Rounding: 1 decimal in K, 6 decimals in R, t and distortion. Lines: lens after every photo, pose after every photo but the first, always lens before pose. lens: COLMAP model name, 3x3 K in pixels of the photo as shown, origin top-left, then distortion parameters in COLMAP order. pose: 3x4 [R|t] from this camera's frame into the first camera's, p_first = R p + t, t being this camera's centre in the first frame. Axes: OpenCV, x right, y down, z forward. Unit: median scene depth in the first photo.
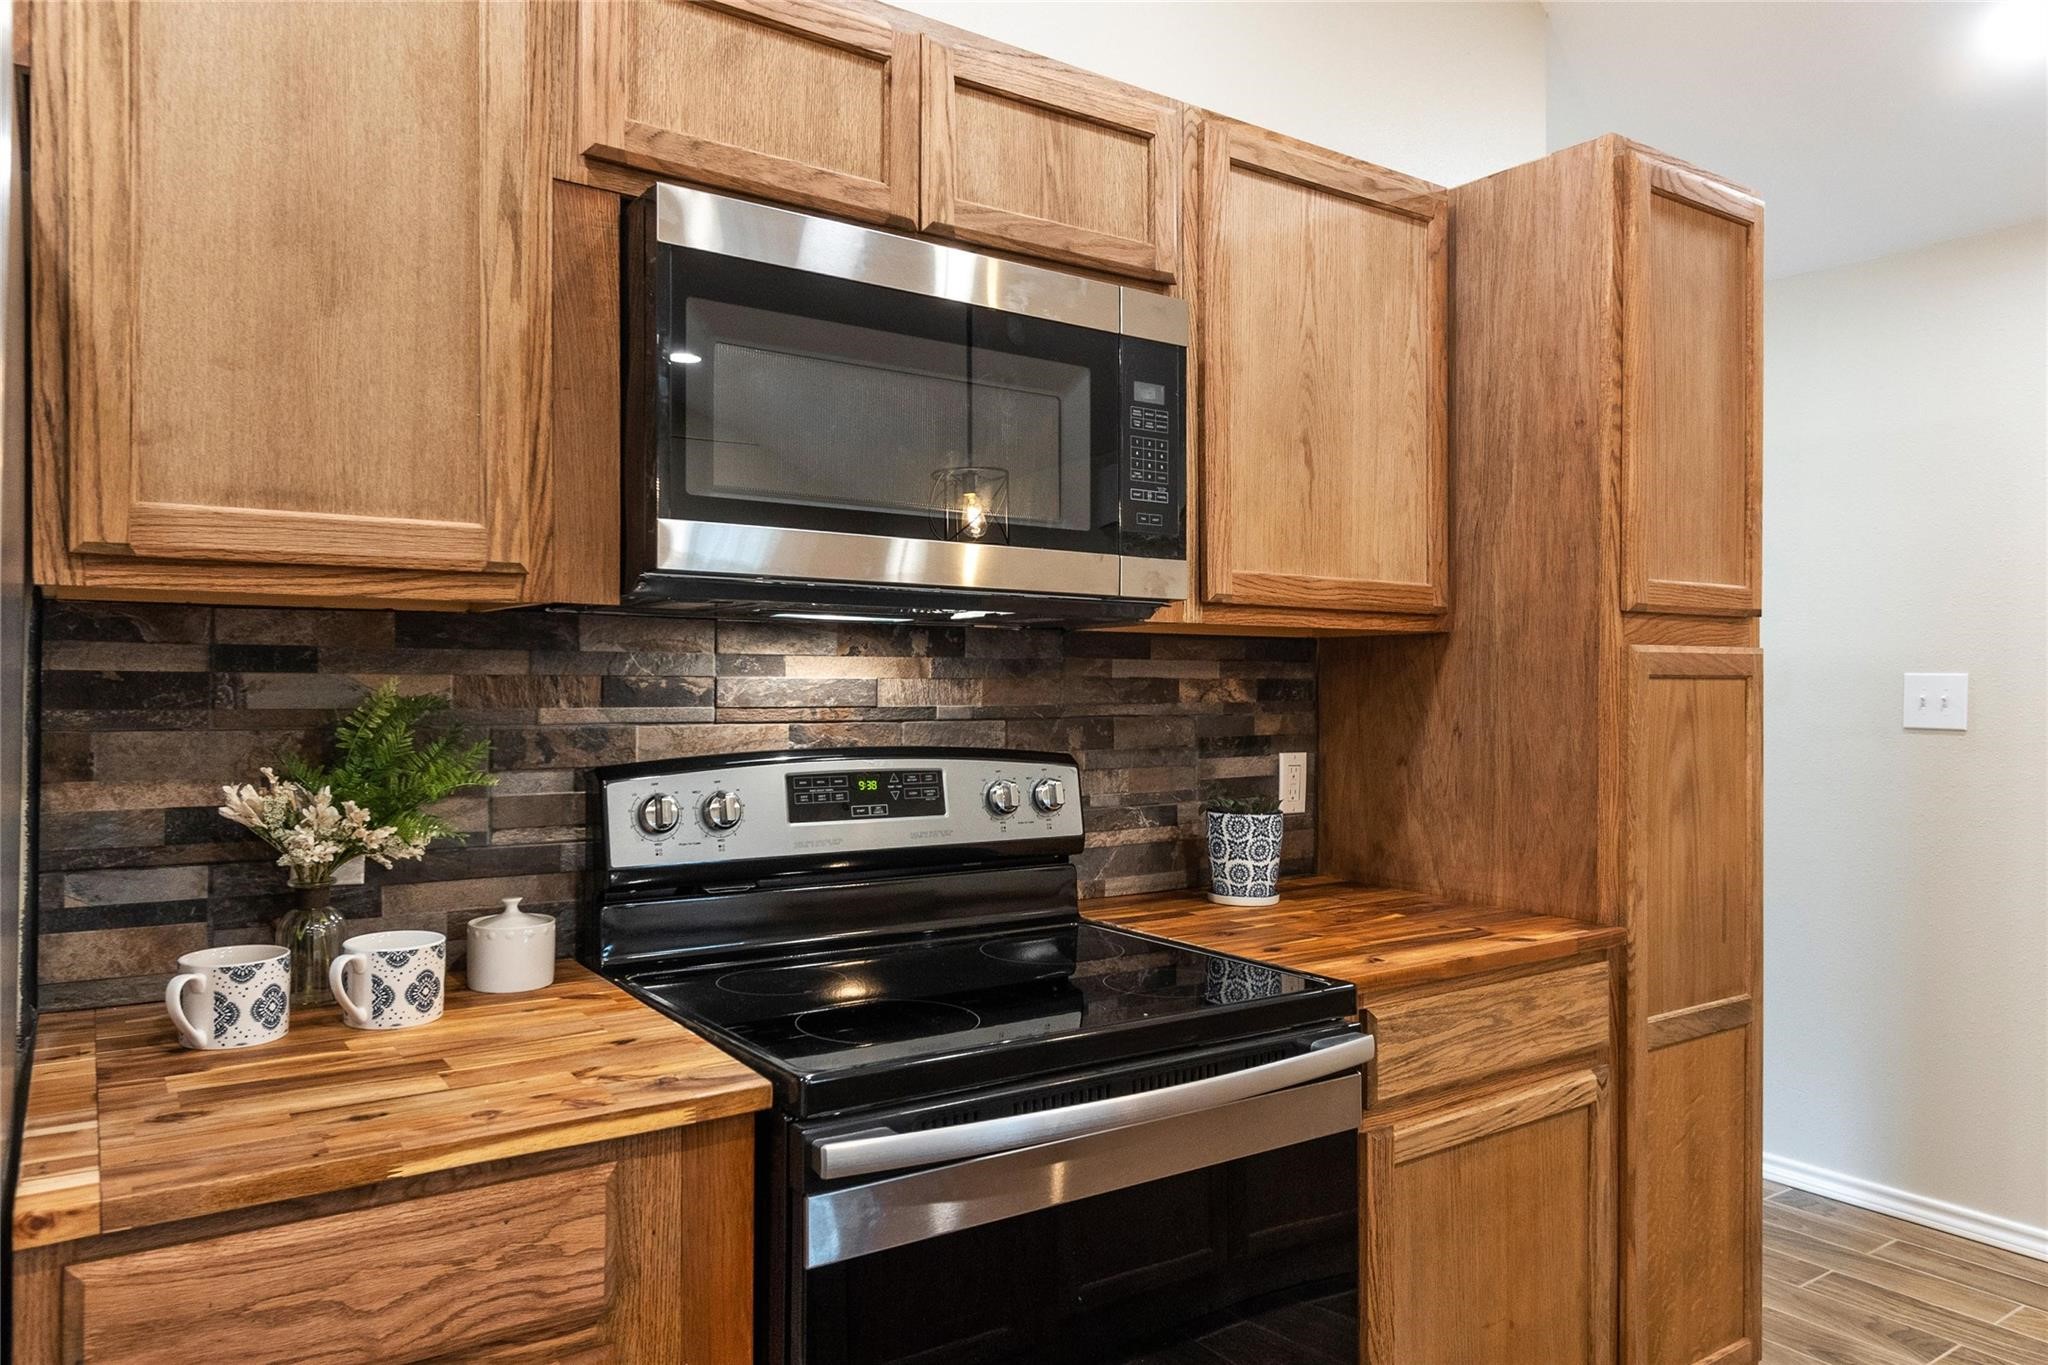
lens RADIAL K [[1352.3, 0, 961.0], [0, 1352.3, 681.7], [0, 0, 1]] dist [-0.017634, 0.000132]
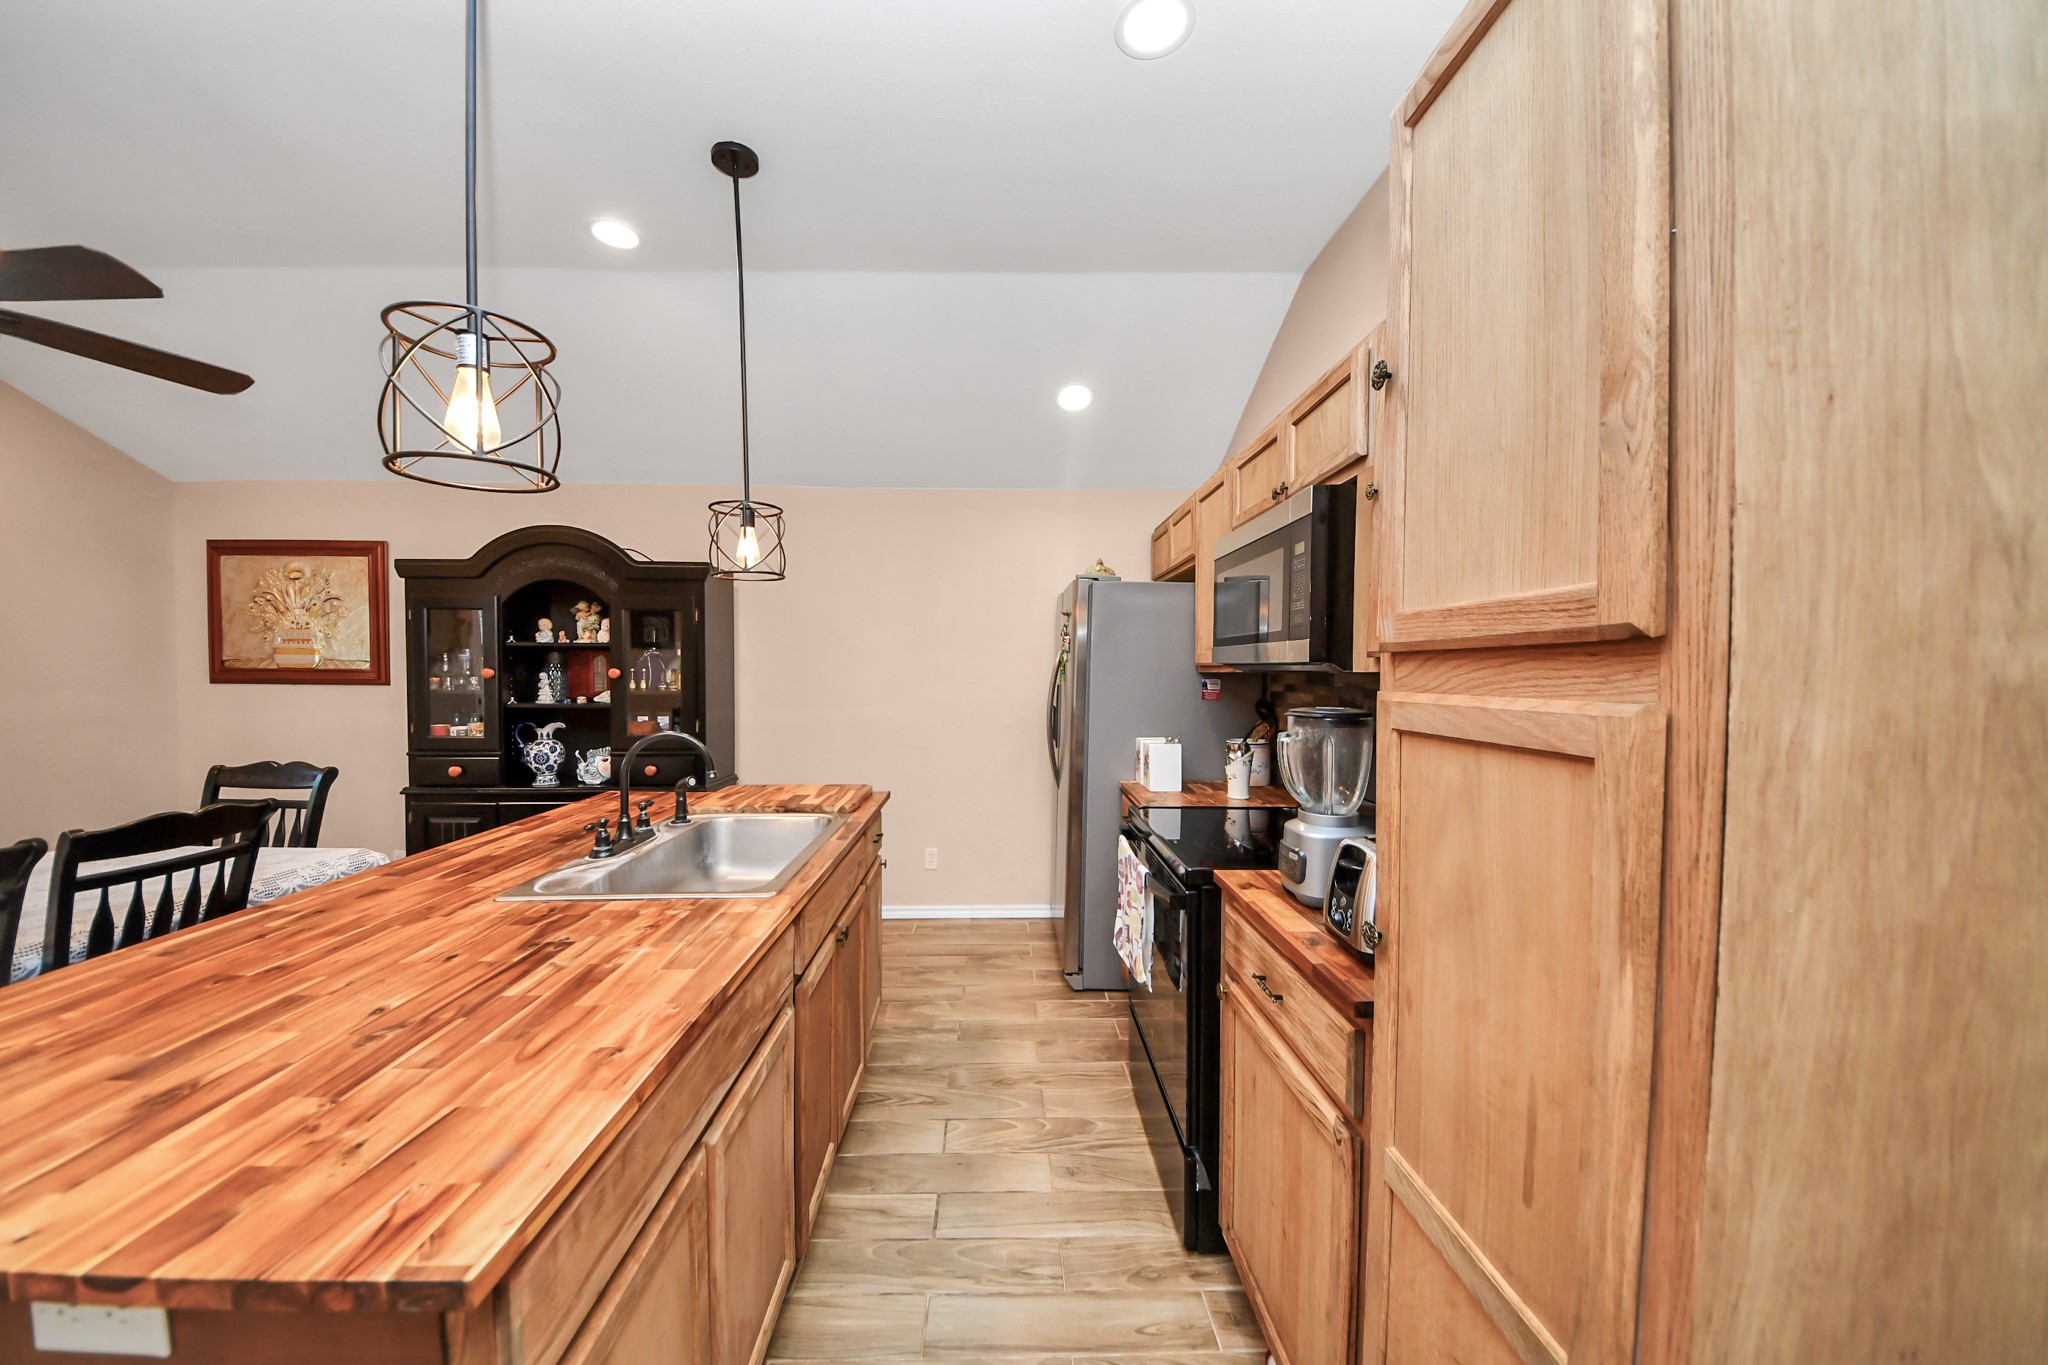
lens RADIAL K [[720.0, 0, 1024.0], [0, 720.0, 682.5], [0, 0, 1]] dist [-0.000092, -0.014470]
pose [[-0.541998, 0.004822, -0.840366, 1.167292], [-0.005338, 0.999944, 0.009180, -0.042424], [0.840363, 0.009461, -0.541942, 1.221078]]
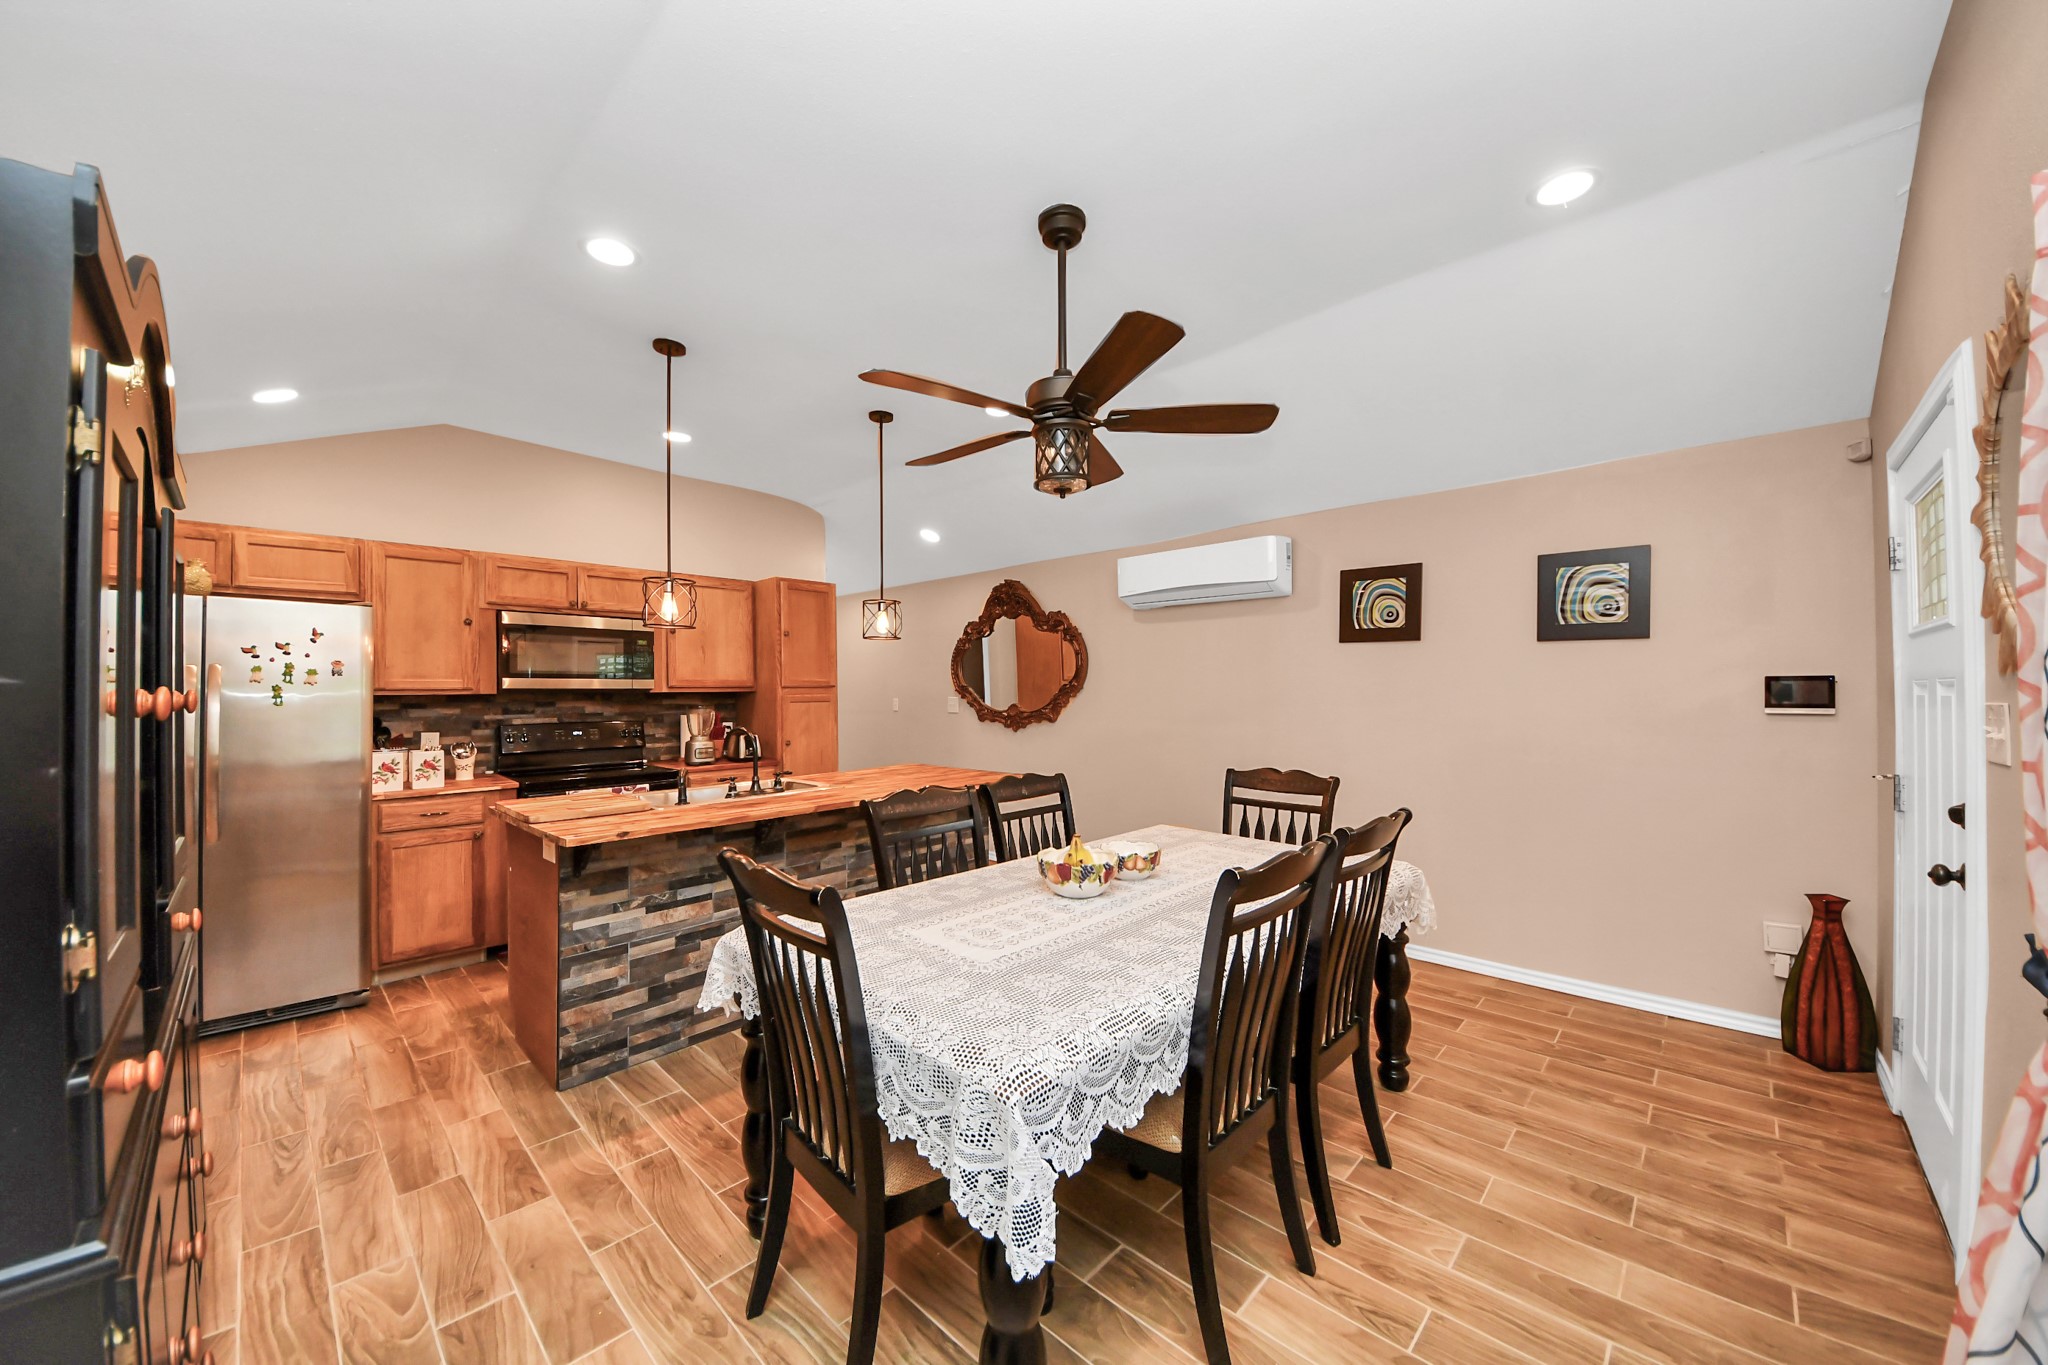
lens RADIAL K [[734.5, 0, 1053.5], [0, 734.5, 685.6], [0, 0, 1]] dist [-0.000450, -0.015684]
pose [[0.971746, -0.013064, 0.235666, 0.907078], [0.014486, 0.999886, -0.004304, -0.039833], [-0.235583, 0.007597, 0.971825, -1.713480]]
